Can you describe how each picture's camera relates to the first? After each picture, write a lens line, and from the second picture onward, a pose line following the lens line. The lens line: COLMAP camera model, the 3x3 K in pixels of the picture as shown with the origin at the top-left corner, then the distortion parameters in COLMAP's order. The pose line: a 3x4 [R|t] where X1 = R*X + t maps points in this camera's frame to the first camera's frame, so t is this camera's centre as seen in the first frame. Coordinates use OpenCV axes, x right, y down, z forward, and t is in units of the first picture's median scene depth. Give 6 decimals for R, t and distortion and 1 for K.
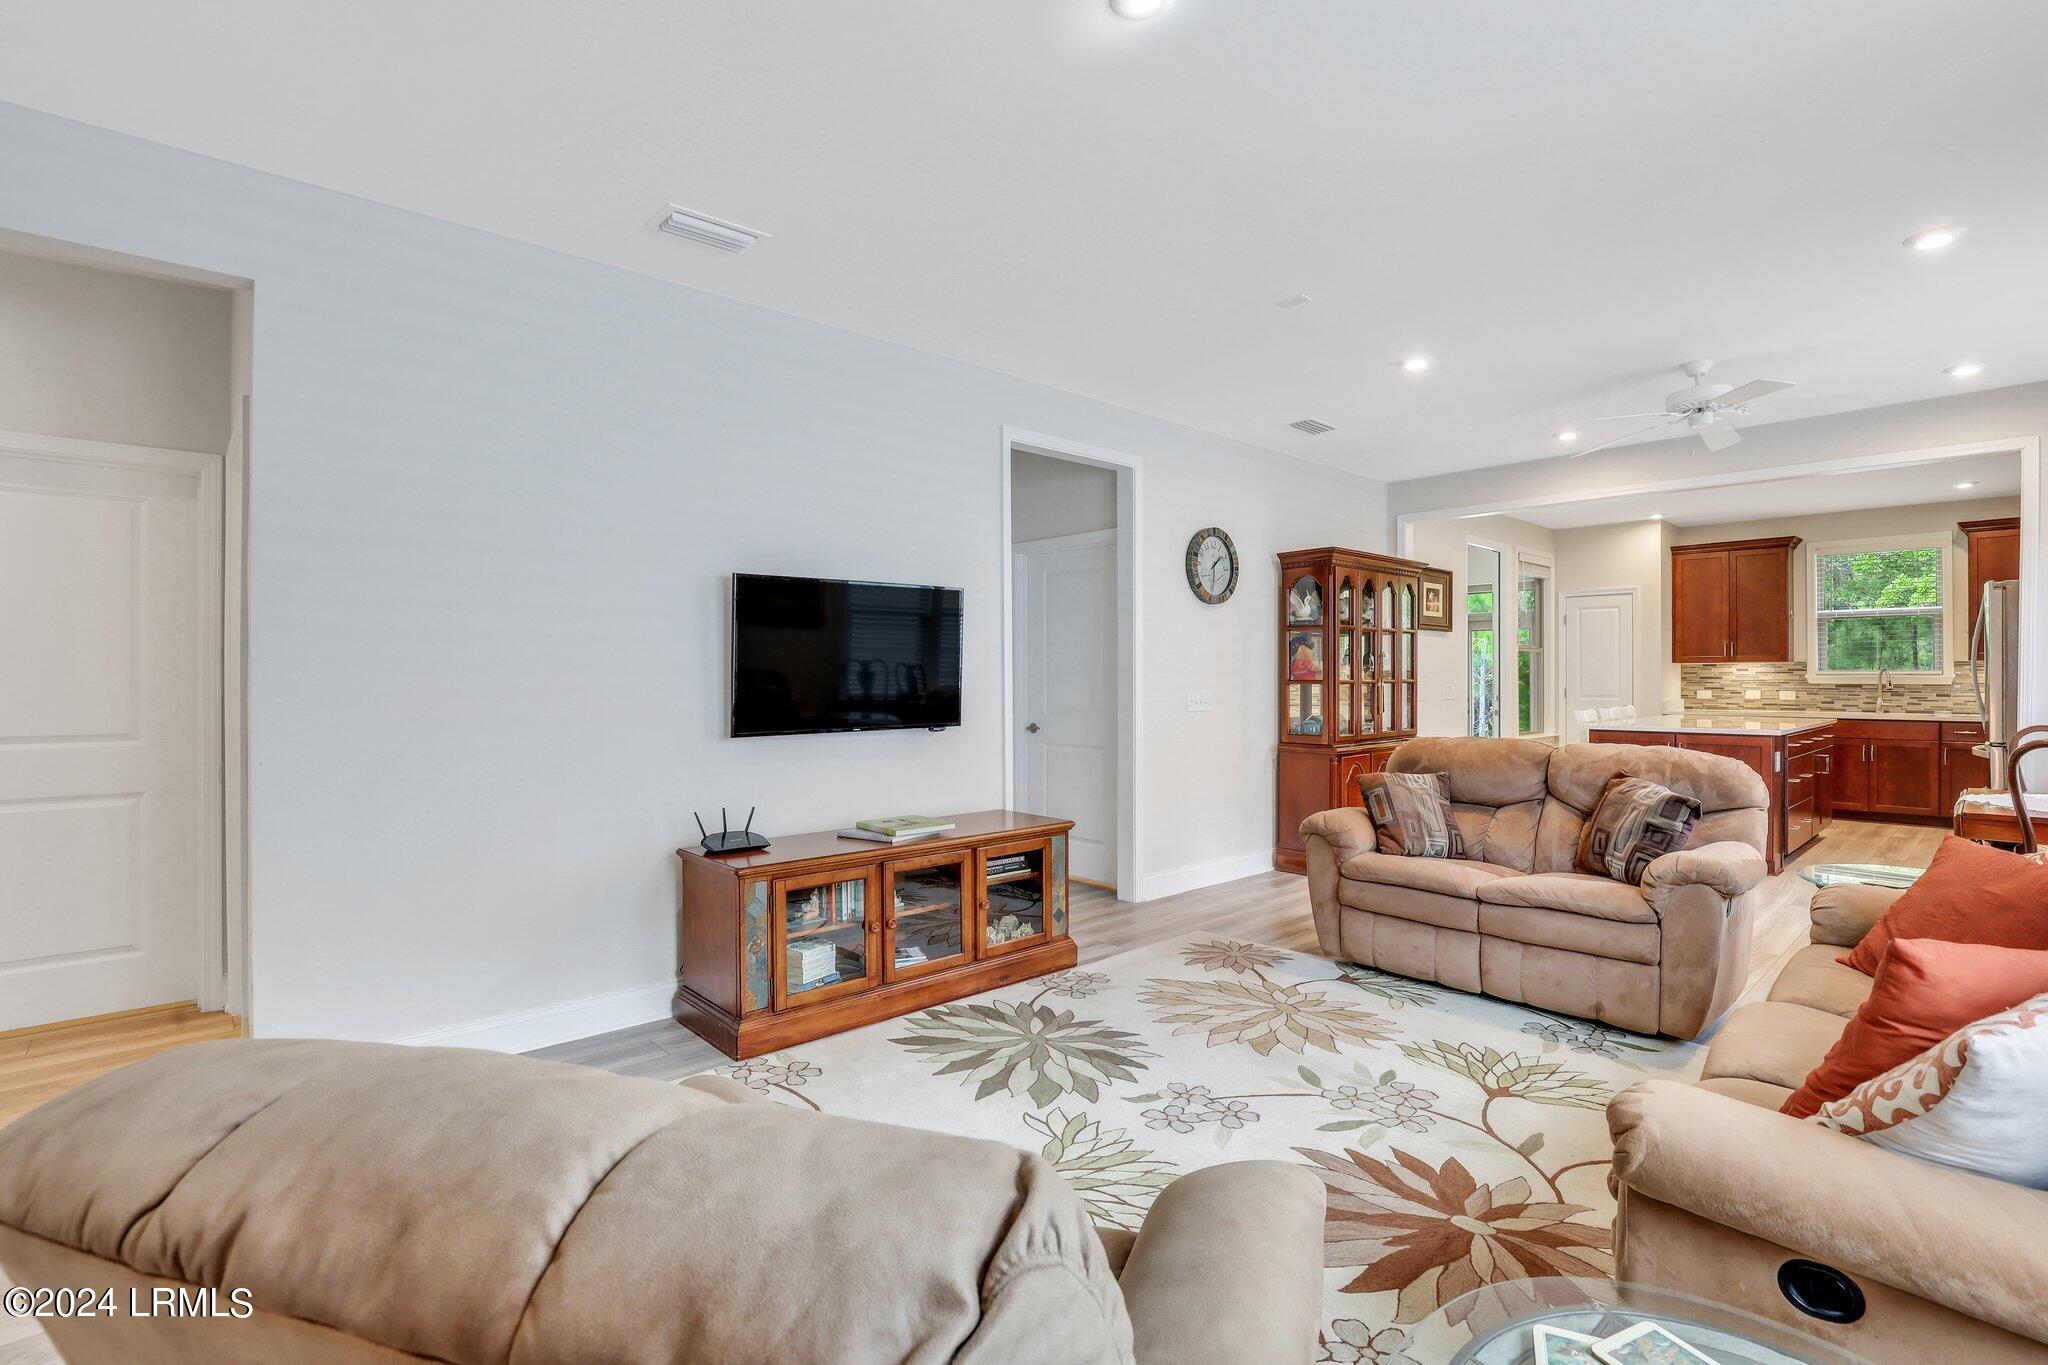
lens RADIAL K [[954.2, 0, 1033.5], [0, 954.2, 680.7], [0, 0, 1]] dist [-0.039375, 0.007940]
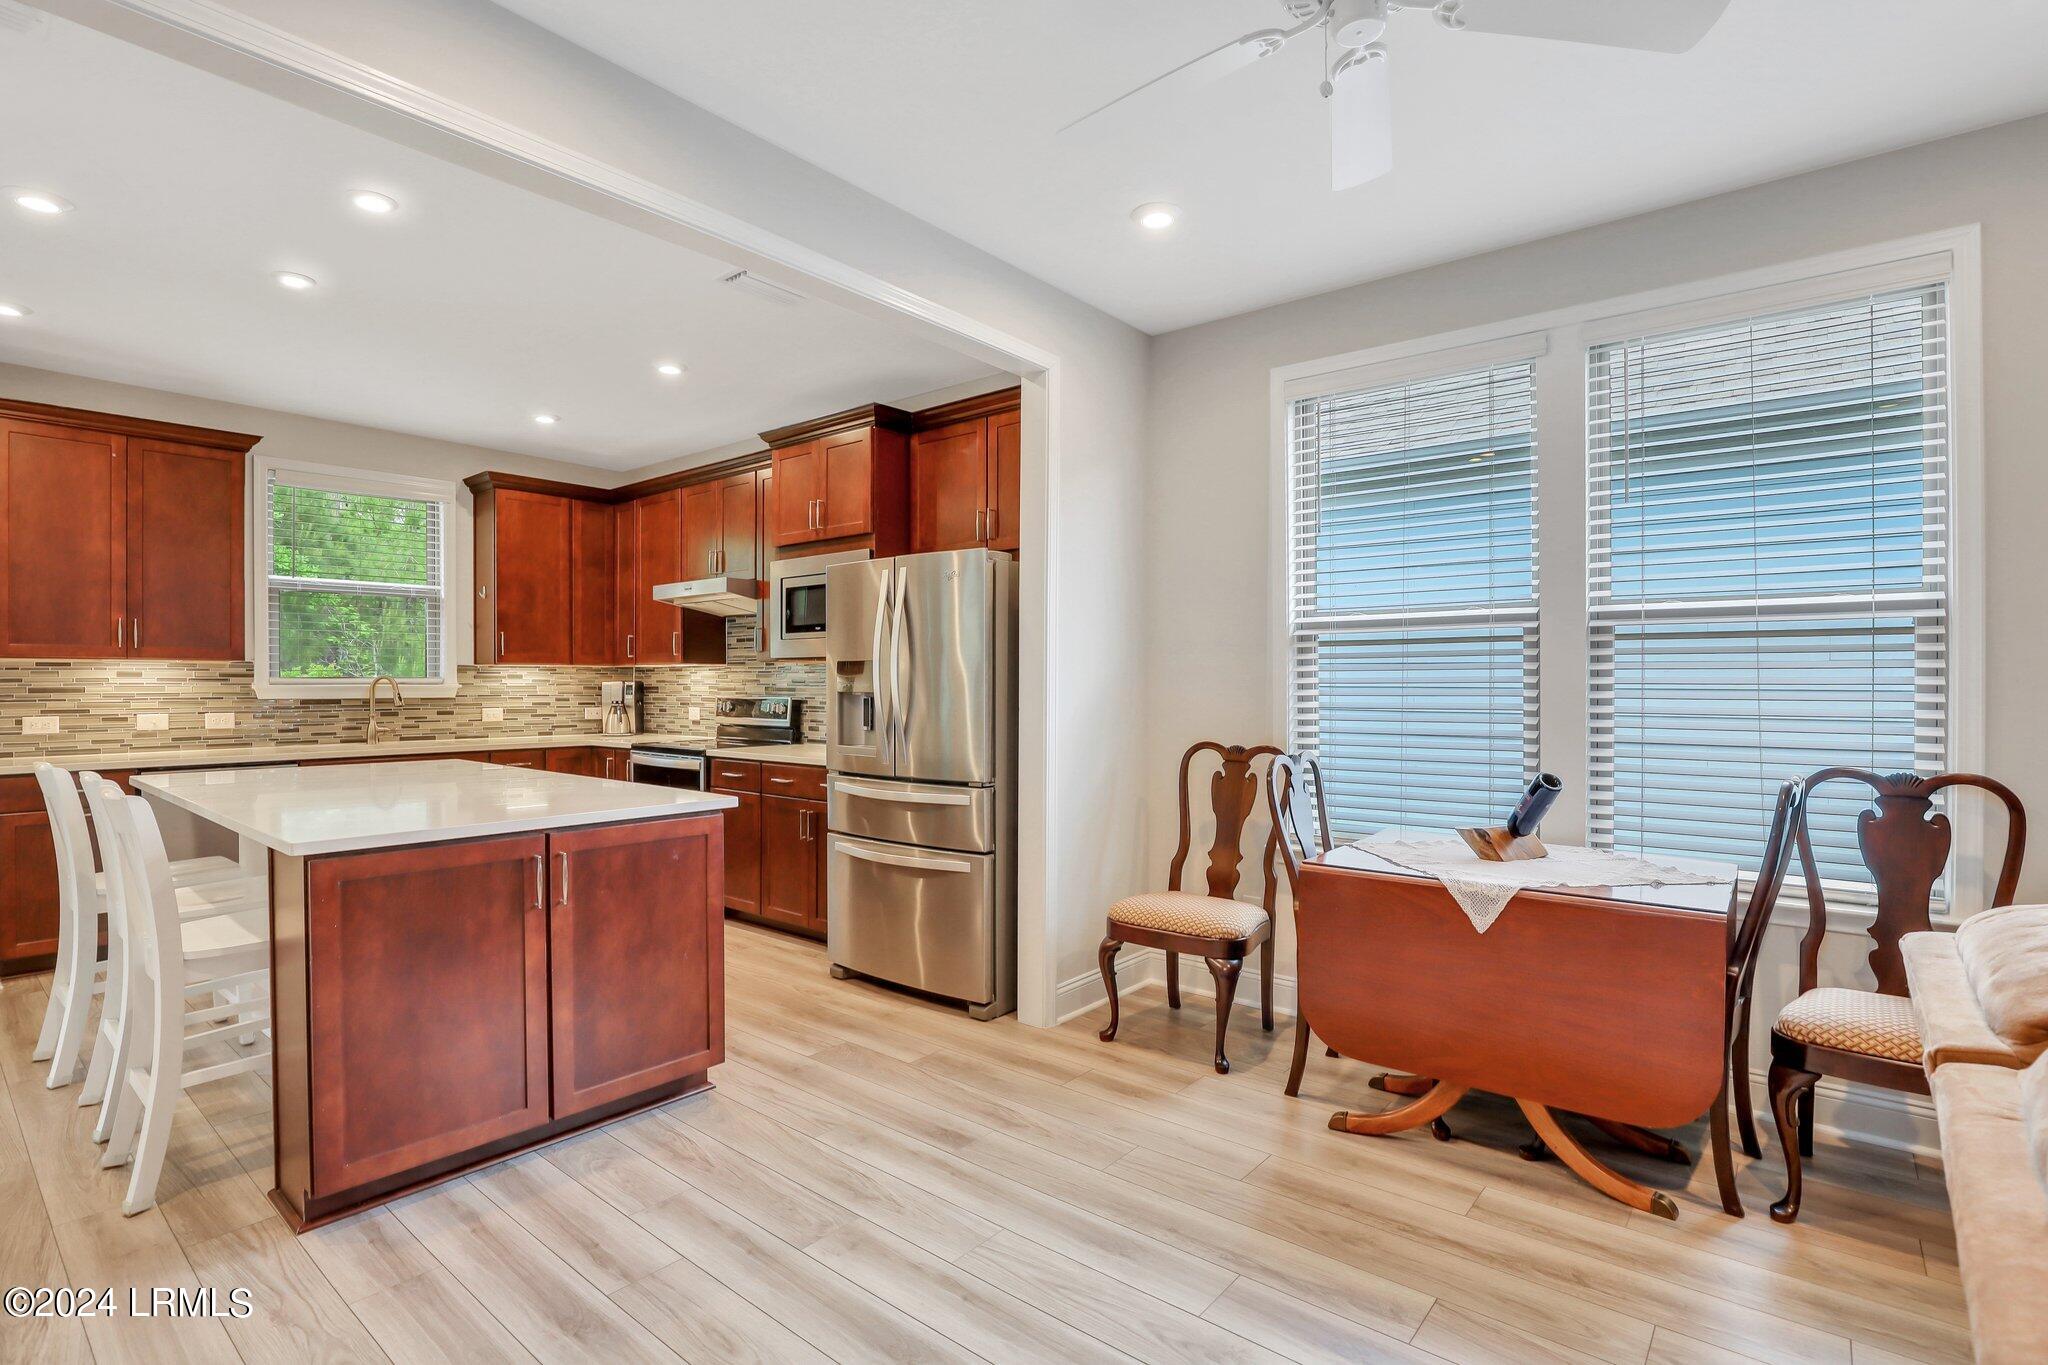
lens RADIAL K [[954.2, 0, 1027.9], [0, 954.2, 692.7], [0, 0, 1]] dist [-0.039375, 0.007940]
pose [[-0.151698, -0.009125, 0.988385, 0.413994], [0.004547, 0.999940, 0.009929, -0.010097], [-0.988416, 0.006000, -0.151647, 1.355825]]
